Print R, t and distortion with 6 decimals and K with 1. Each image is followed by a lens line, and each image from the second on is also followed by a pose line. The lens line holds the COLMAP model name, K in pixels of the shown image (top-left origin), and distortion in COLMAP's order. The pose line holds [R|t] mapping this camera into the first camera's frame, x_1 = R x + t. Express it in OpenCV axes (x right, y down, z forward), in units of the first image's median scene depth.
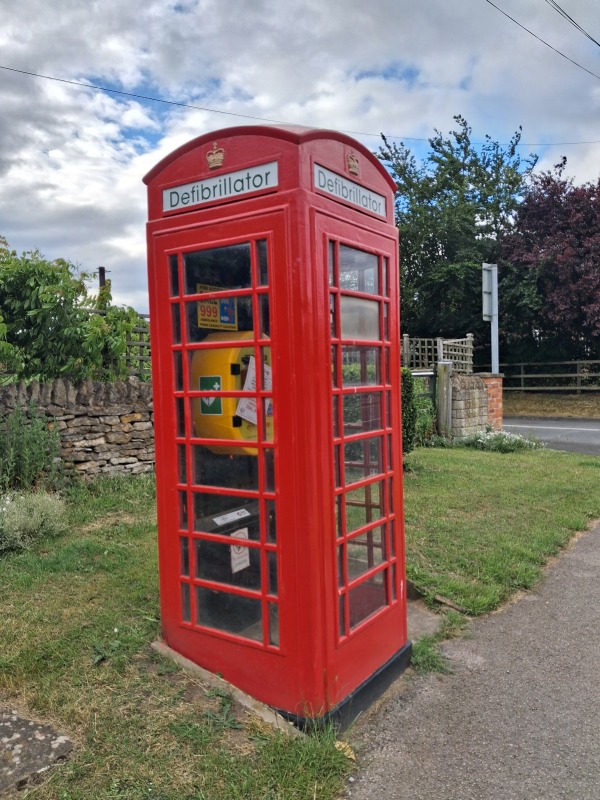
lens RADIAL K [[613.7, 0, 295.4], [0, 613.7, 399.4], [0, 0, 1]] dist [-0.005647, -0.000970]
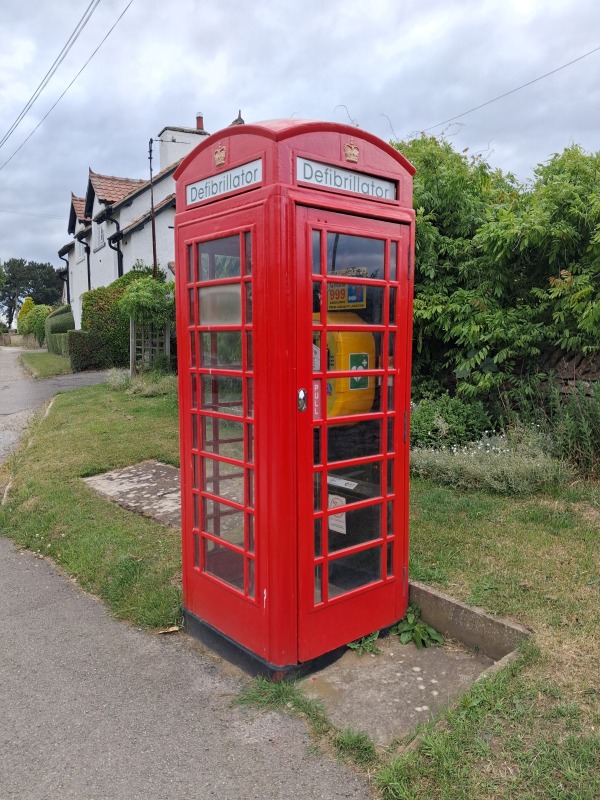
lens RADIAL K [[613.7, 0, 293.0], [0, 613.7, 401.4], [0, 0, 1]] dist [-0.005647, -0.000970]
pose [[0.961262, 0.046920, -0.271613, 0.274777], [-0.031659, 0.997678, 0.060303, -0.022562], [0.273812, -0.049368, 0.960515, -0.036196]]
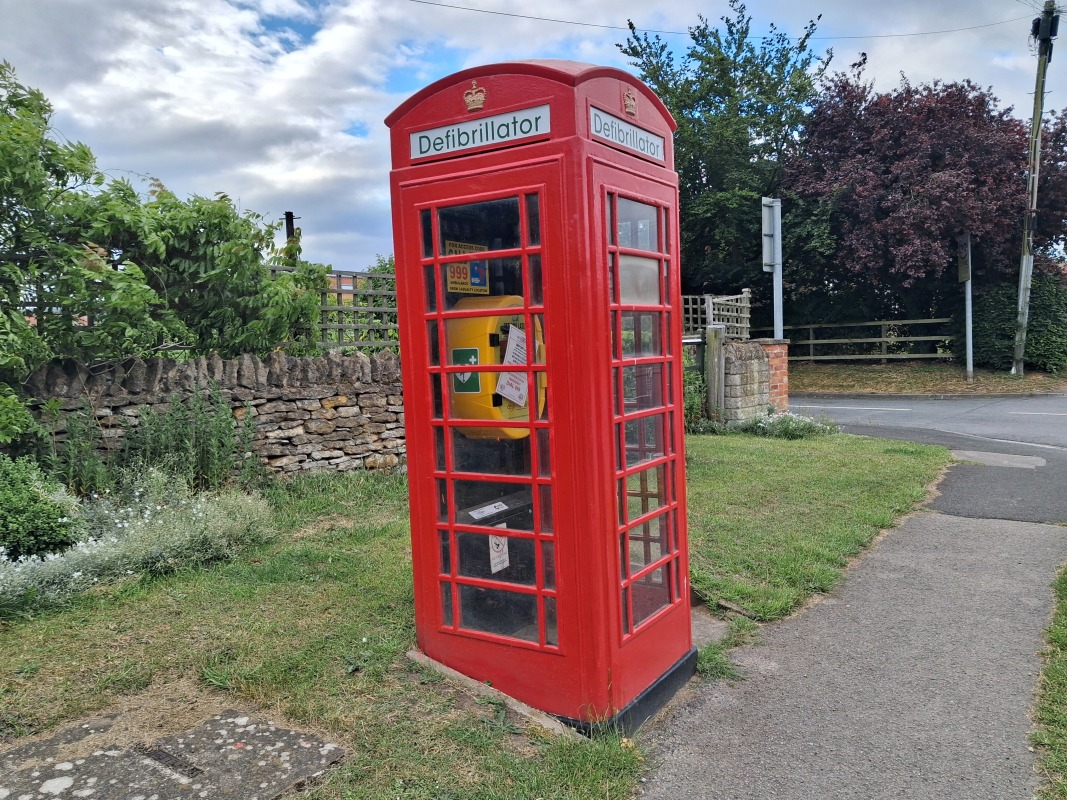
lens RADIAL K [[818.5, 0, 537.4], [0, 818.5, 406.3], [0, 0, 1]] dist [-0.005647, -0.000970]
pose [[0.999339, -0.017560, 0.031819, -0.075208], [0.016422, 0.999228, 0.035684, 0.004870], [-0.032421, -0.035138, 0.998856, -0.163271]]
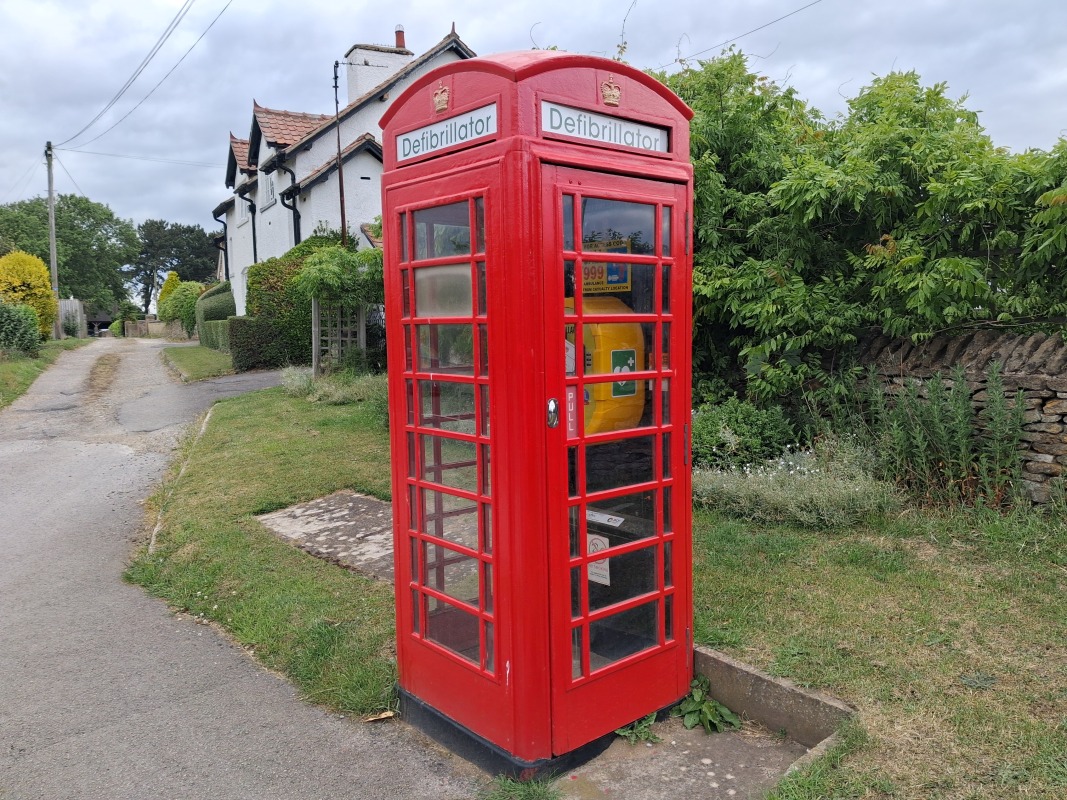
lens RADIAL K [[818.5, 0, 540.6], [0, 818.5, 393.3], [0, 0, 1]] dist [-0.005647, -0.000970]
pose [[0.965727, 0.028386, -0.258002, 0.268240], [-0.017404, 0.998847, 0.044751, -0.034727], [0.258974, -0.038727, 0.965107, -0.064936]]
